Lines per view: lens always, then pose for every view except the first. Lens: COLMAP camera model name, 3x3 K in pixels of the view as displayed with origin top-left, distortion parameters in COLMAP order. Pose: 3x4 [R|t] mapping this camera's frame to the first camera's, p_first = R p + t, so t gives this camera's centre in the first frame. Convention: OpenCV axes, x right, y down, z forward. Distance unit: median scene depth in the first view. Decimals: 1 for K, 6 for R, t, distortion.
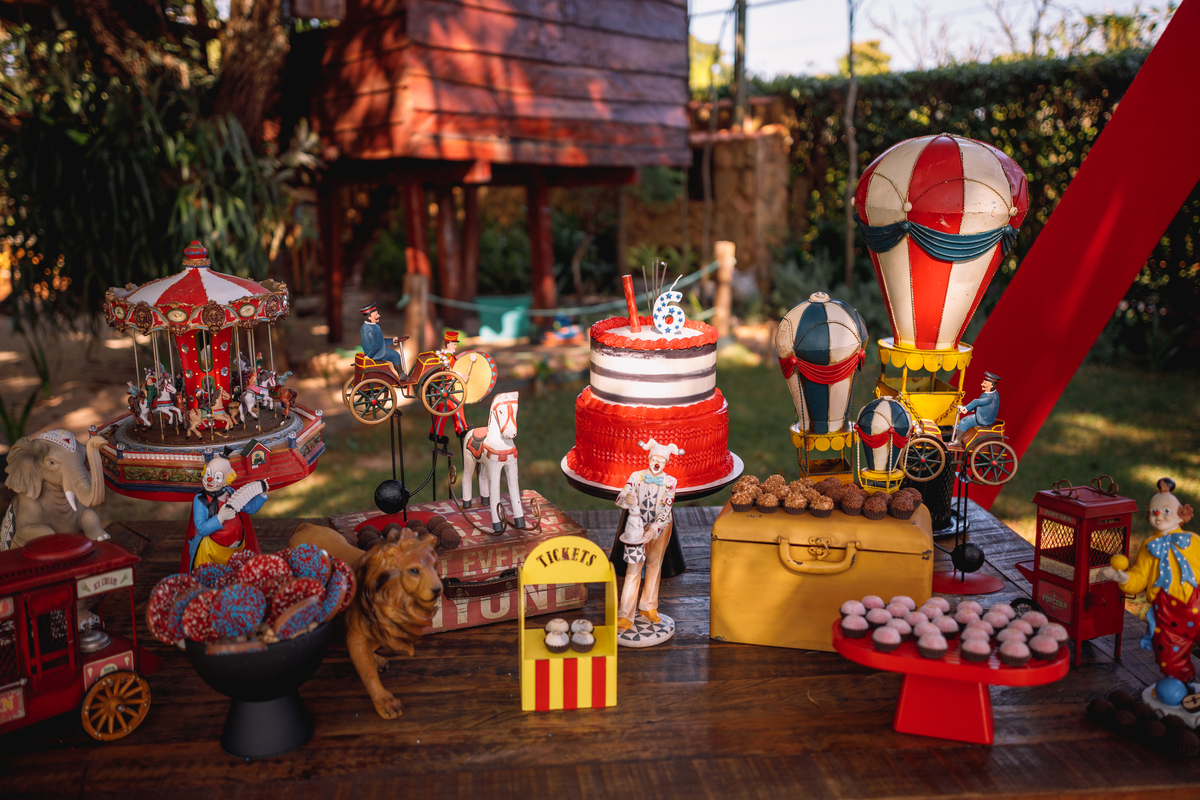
lens RADIAL K [[855.5, 0, 610.4], [0, 855.5, 396.6], [0, 0, 1]] dist [-0.067601, 0.042158]
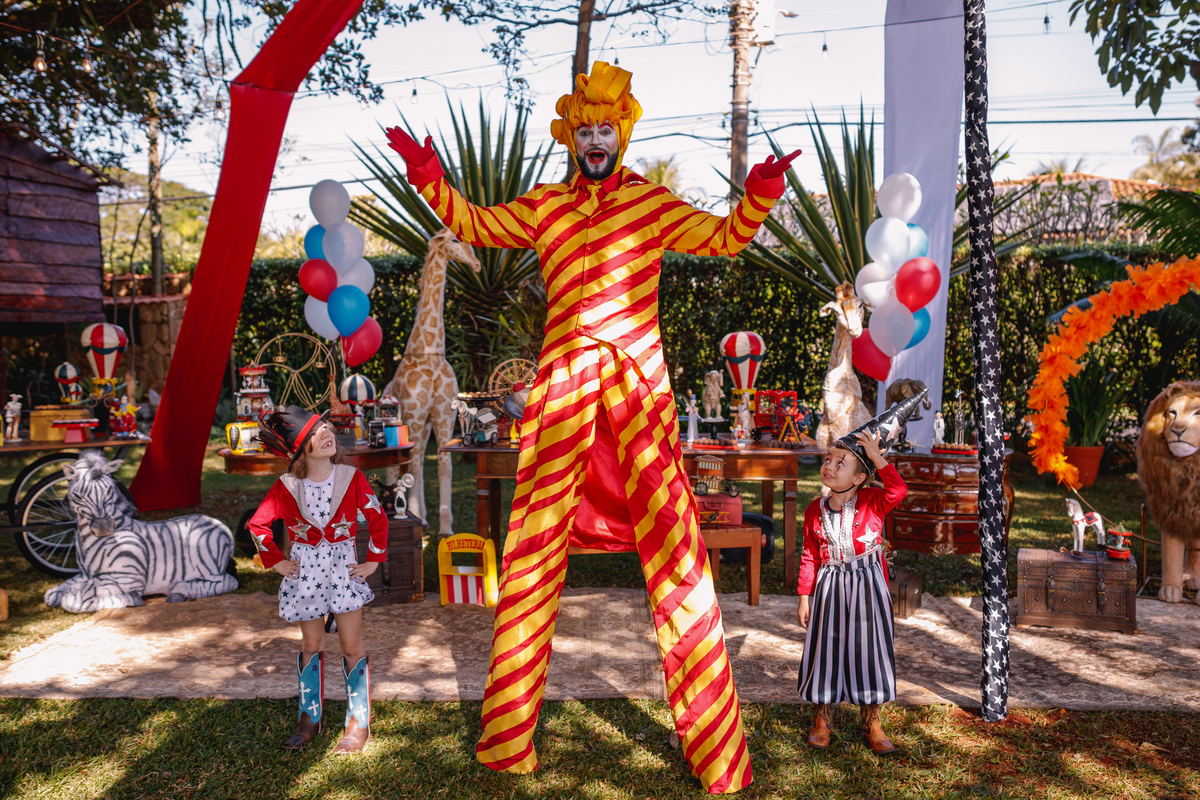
lens RADIAL K [[1125.1, 0, 619.5], [0, 1125.1, 401.9], [0, 0, 1]] dist [0.011531, 0.016700]
pose [[0.912081, -0.027775, 0.409069, 0.433224], [0.099848, 0.982713, -0.155901, 1.109499], [-0.397667, 0.183040, 0.899087, -4.617395]]
